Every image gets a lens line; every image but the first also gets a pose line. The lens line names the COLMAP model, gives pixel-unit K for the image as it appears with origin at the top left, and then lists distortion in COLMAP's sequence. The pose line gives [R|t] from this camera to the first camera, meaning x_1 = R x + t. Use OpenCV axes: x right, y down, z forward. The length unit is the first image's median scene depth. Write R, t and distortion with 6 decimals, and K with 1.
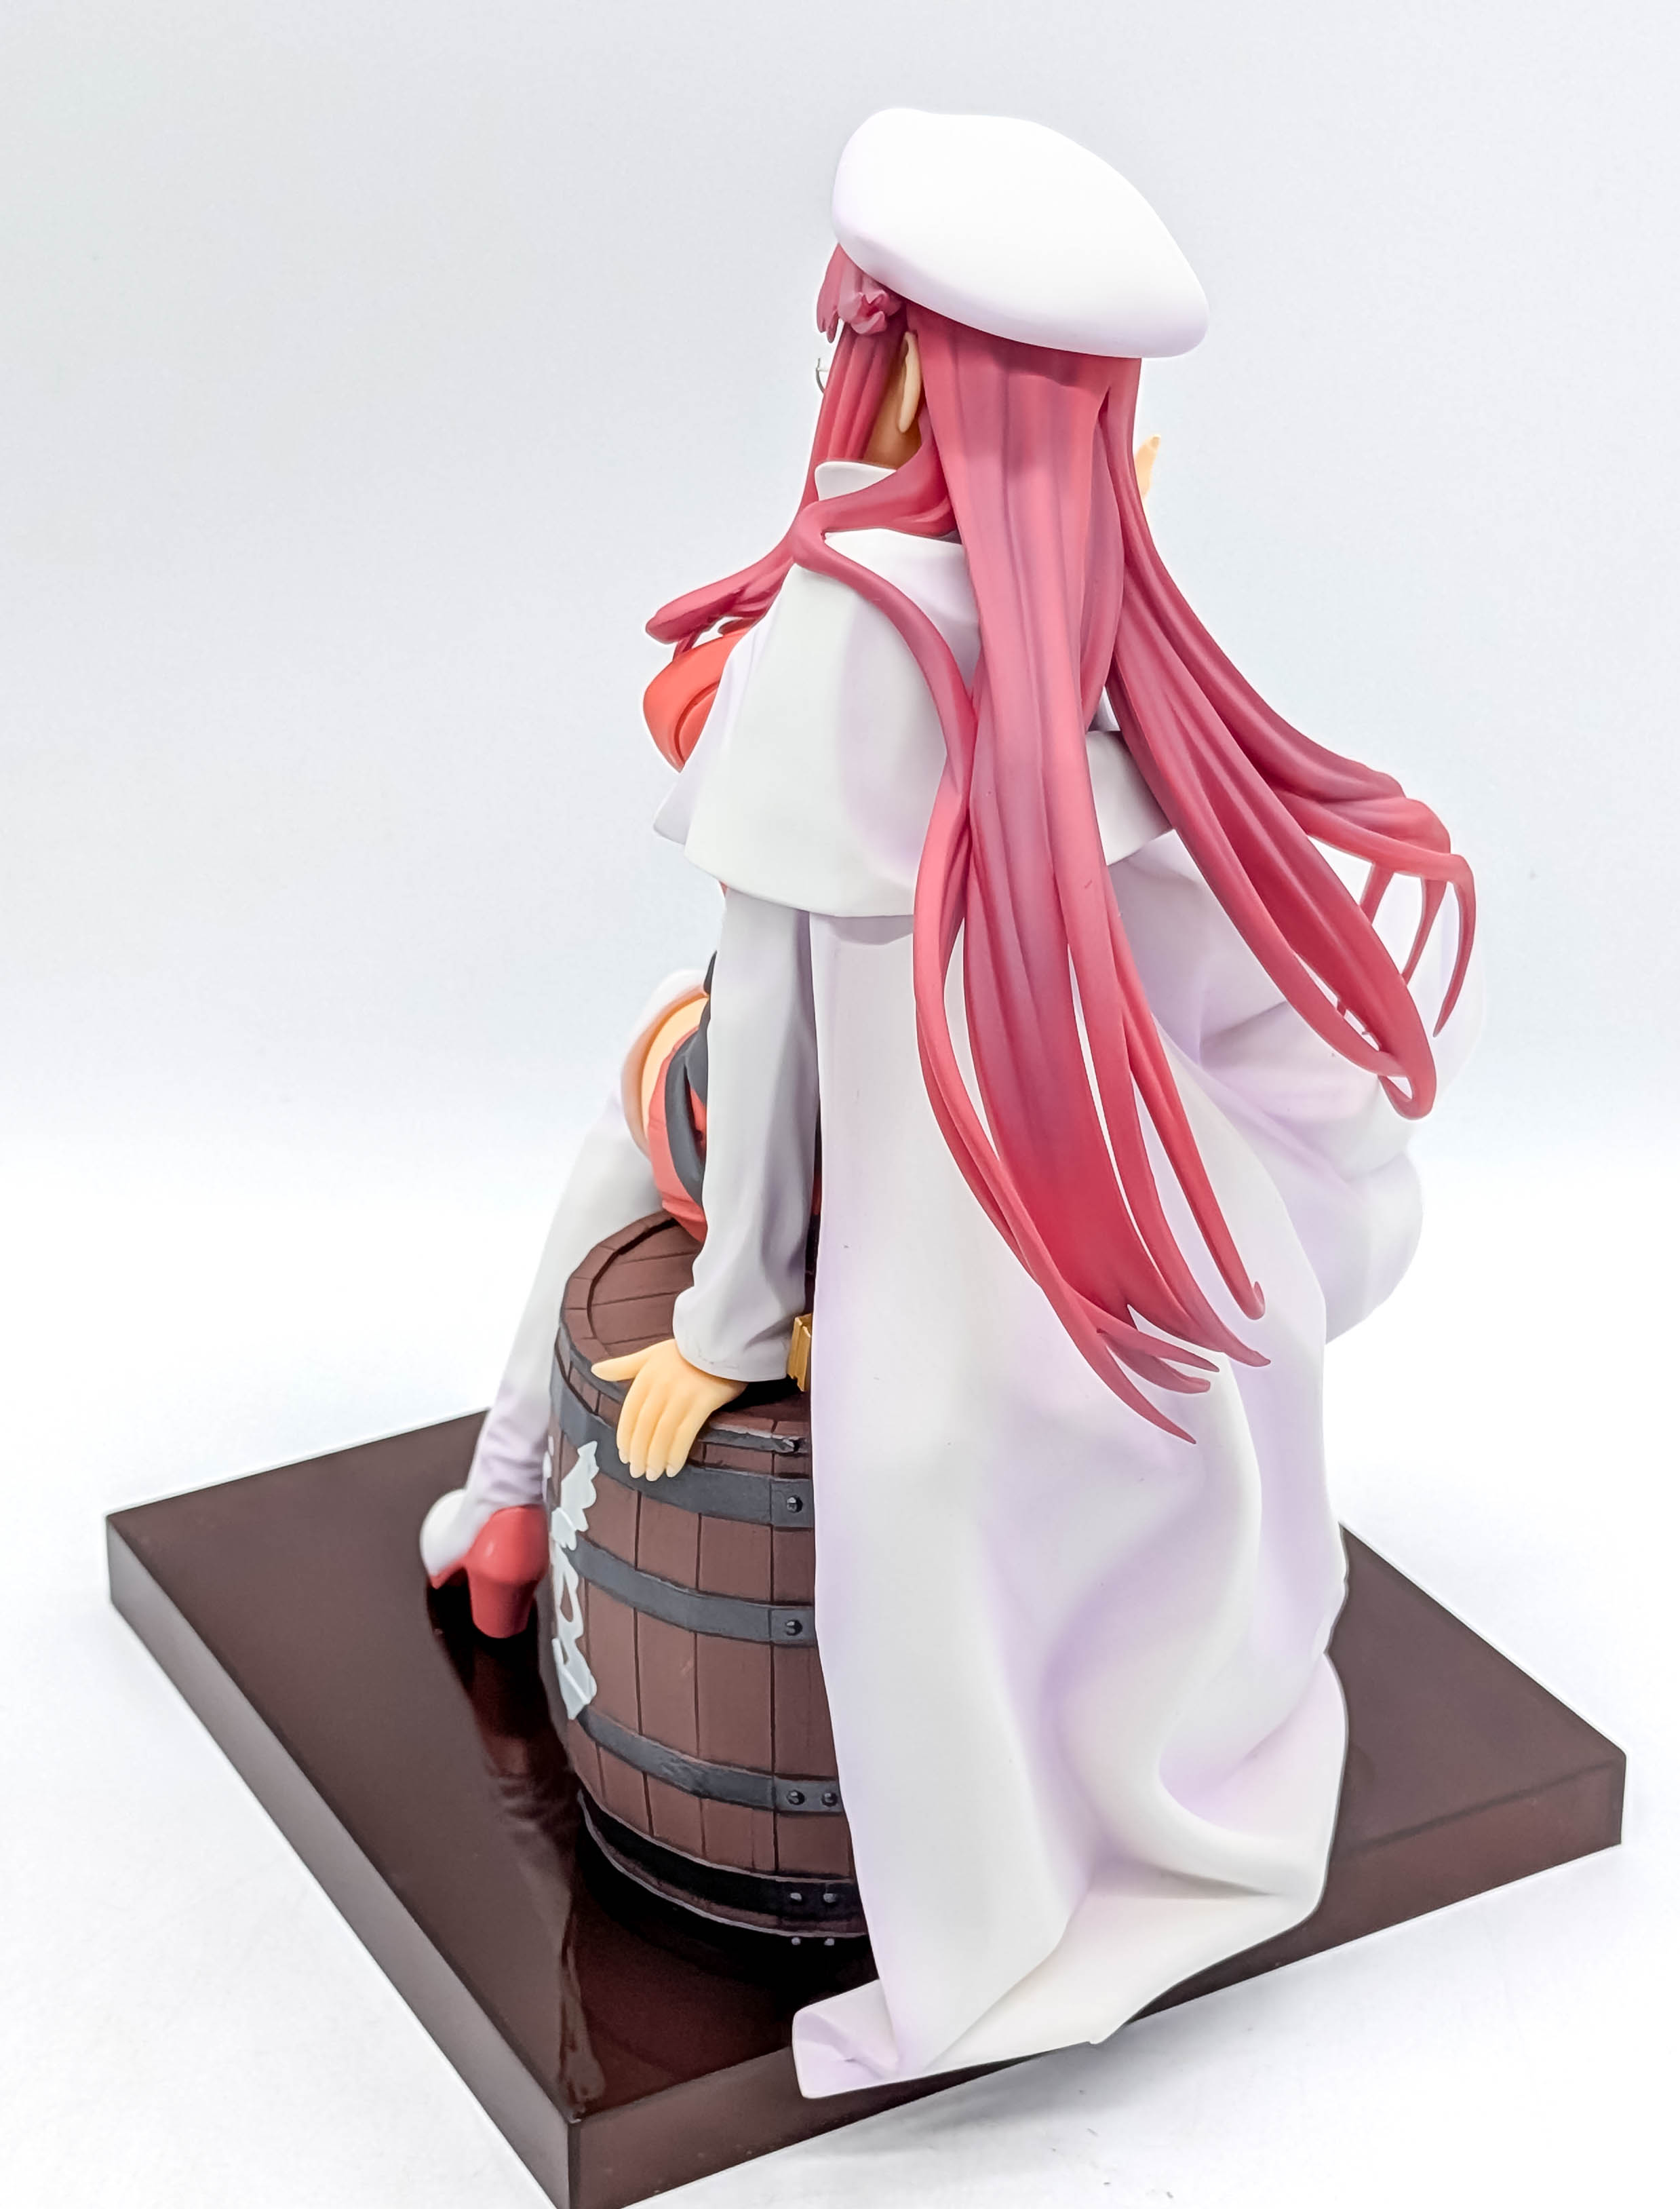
lens RADIAL K [[3867.2, 0, 841.8], [0, 3867.2, 1105.1], [0, 0, 1]] dist [0.055319, 0.000000]
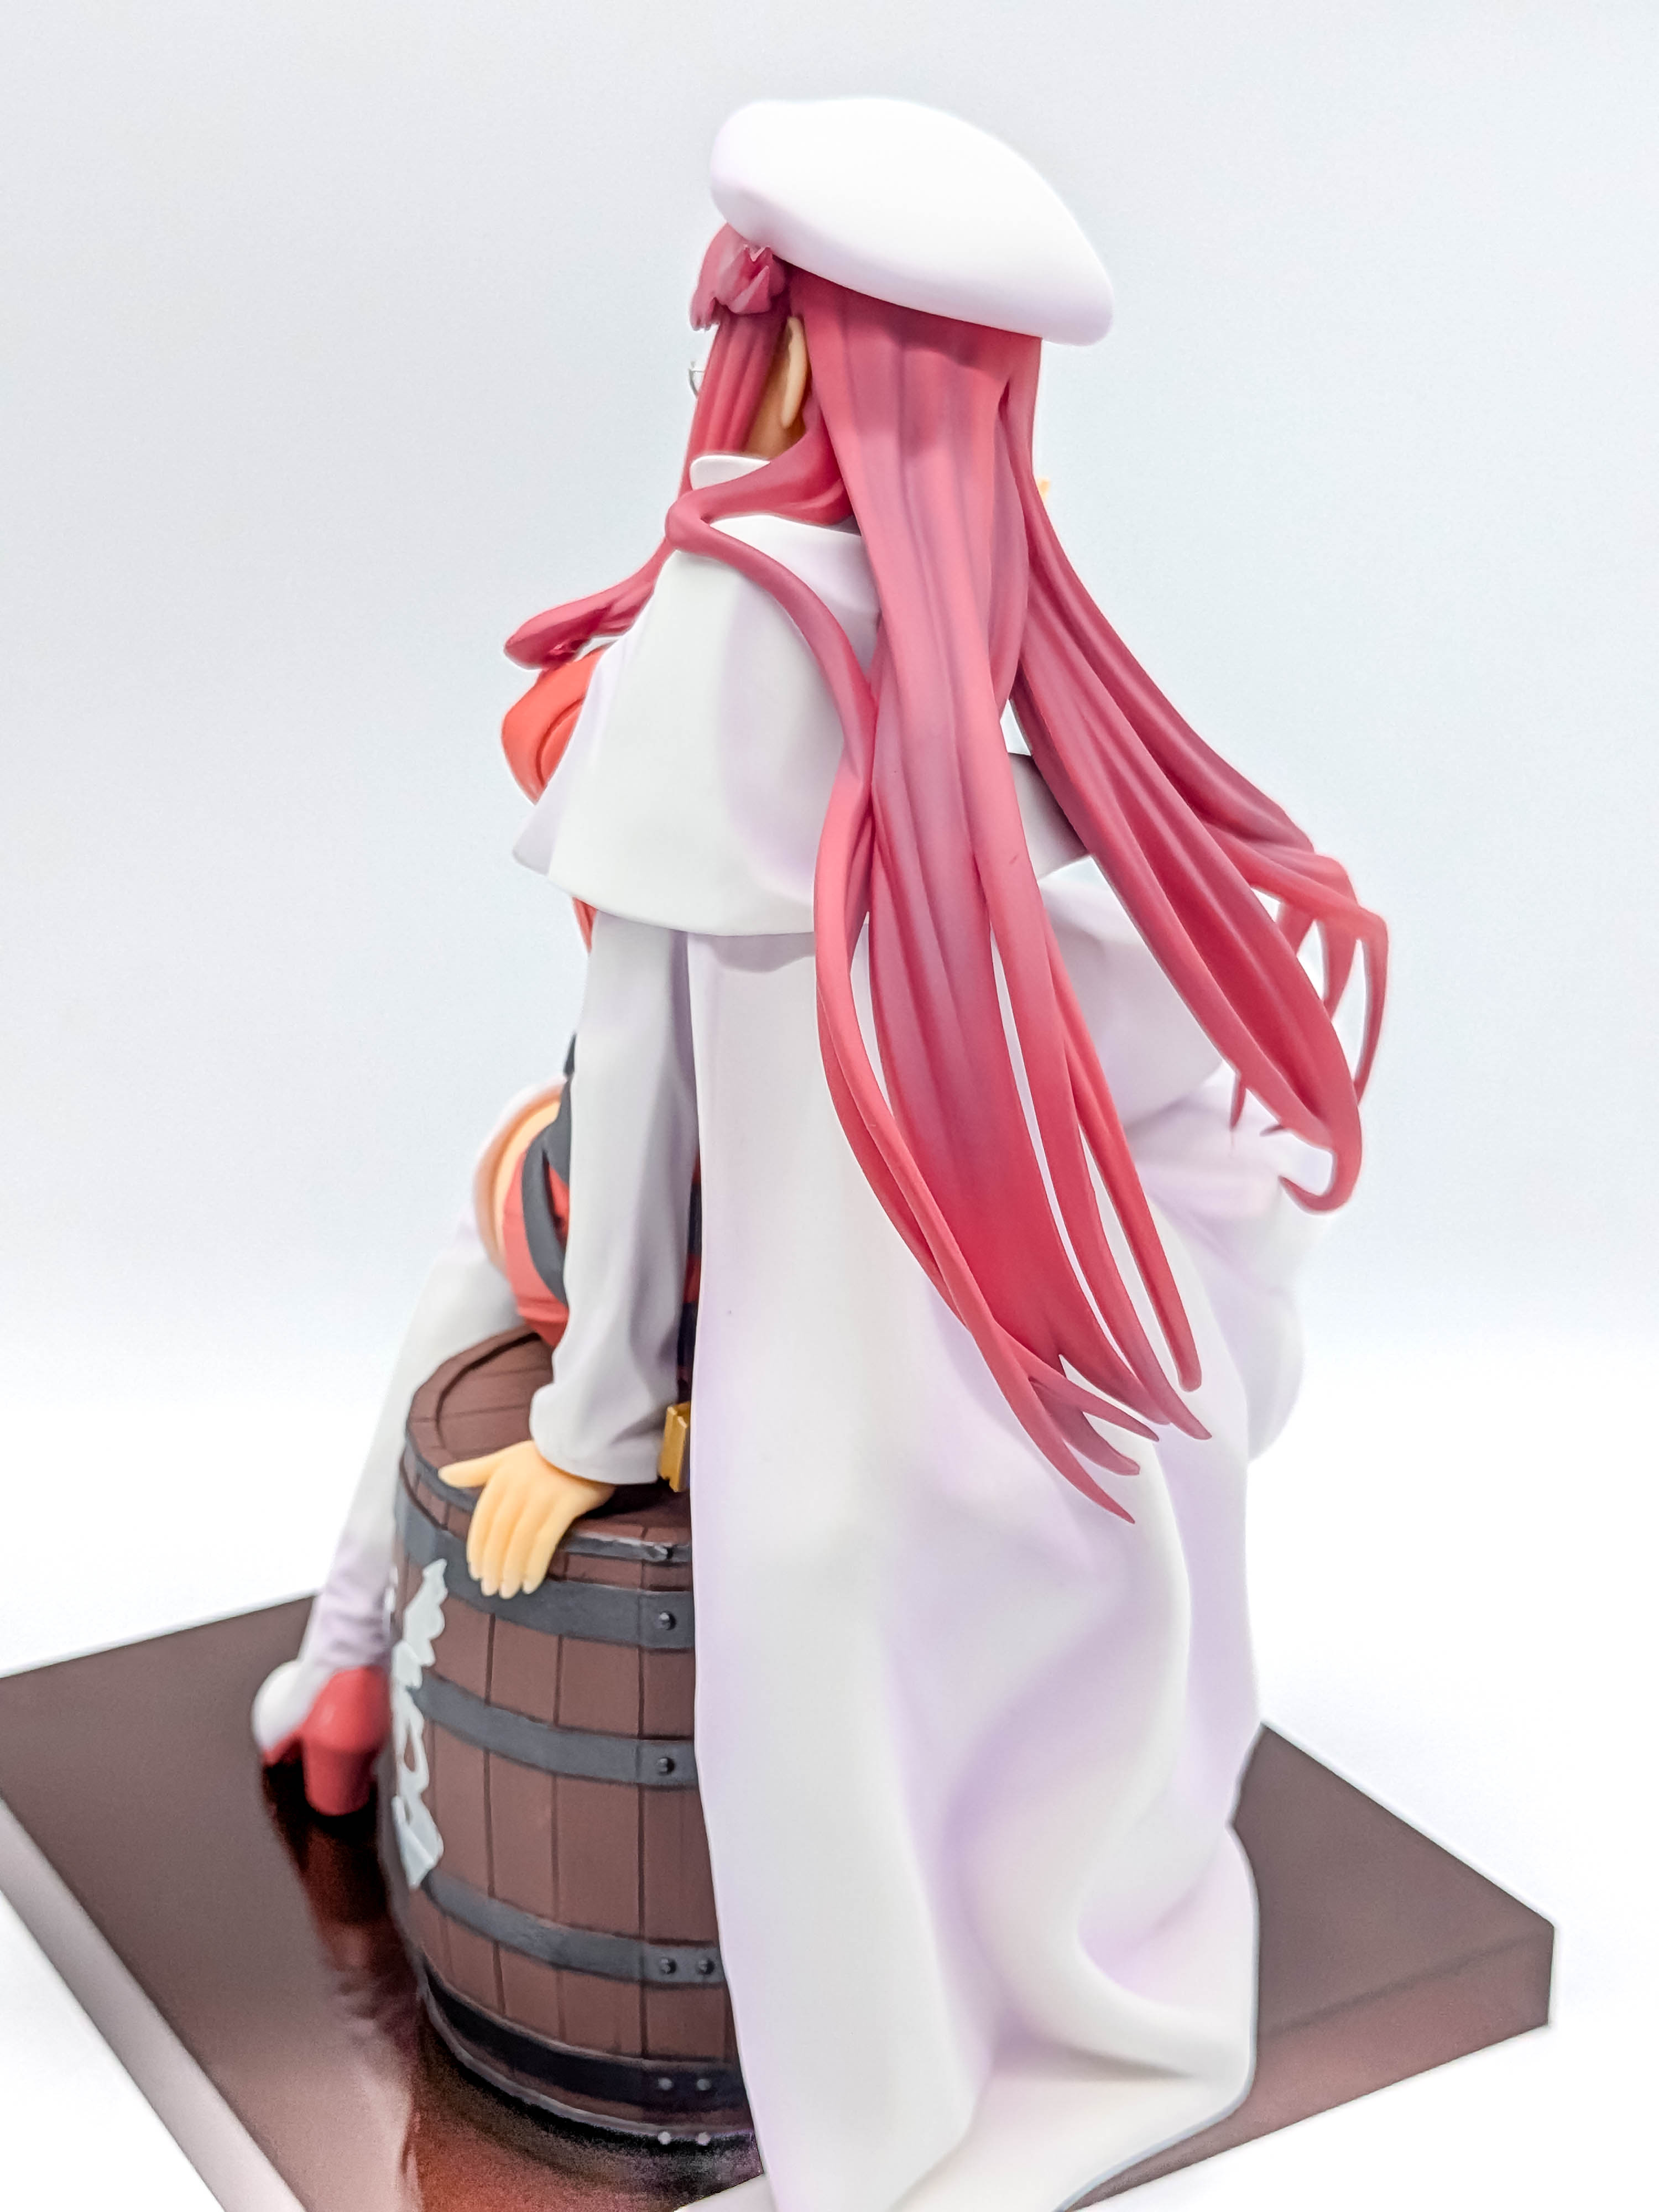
lens RADIAL K [[3316.8, 0, 786.4], [0, 3316.8, 1087.8], [0, 0, 1]] dist [0.072423, 0.000000]
pose [[0.999247, -0.001814, 0.038769, -0.014316], [0.006111, 0.993802, -0.111000, 0.065992], [-0.038328, 0.111153, 0.993064, 0.226727]]
